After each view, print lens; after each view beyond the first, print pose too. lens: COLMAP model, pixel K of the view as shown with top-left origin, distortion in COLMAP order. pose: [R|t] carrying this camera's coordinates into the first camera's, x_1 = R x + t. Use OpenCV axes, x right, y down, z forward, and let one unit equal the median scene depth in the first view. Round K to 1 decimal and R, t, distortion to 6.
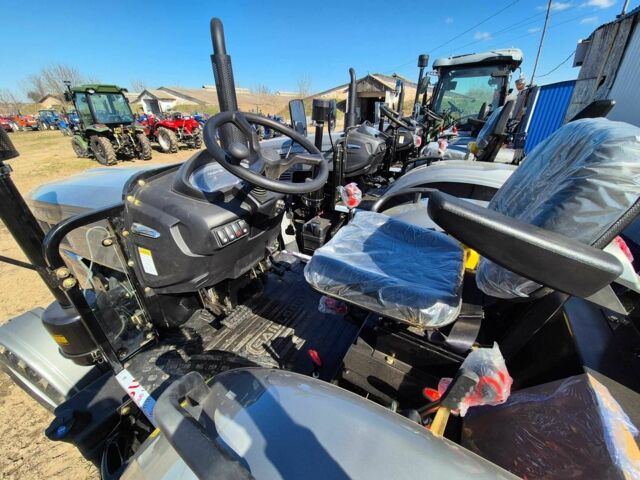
lens RADIAL K [[260.9, 0, 320.0], [0, 260.9, 241.2], [0, 0, 1]] dist [0.003184, -0.000410]
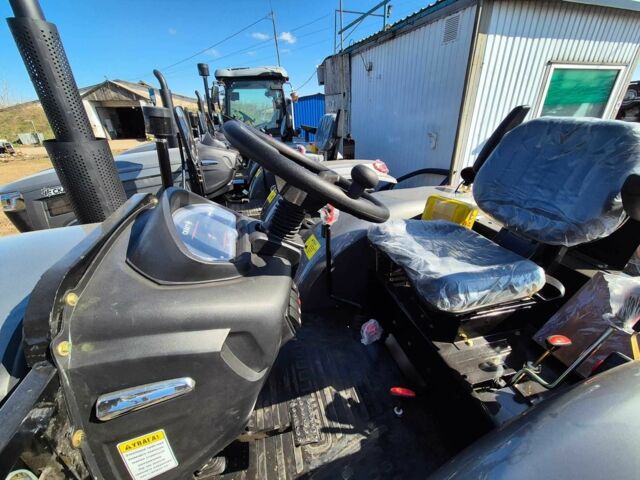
lens RADIAL K [[260.9, 0, 320.0], [0, 260.9, 241.2], [0, 0, 1]] dist [0.003184, -0.000410]
pose [[0.710882, -0.317682, 0.627475, -0.123434], [0.336939, 0.936958, 0.092644, -0.042248], [-0.617349, 0.145562, 0.773105, 0.084311]]
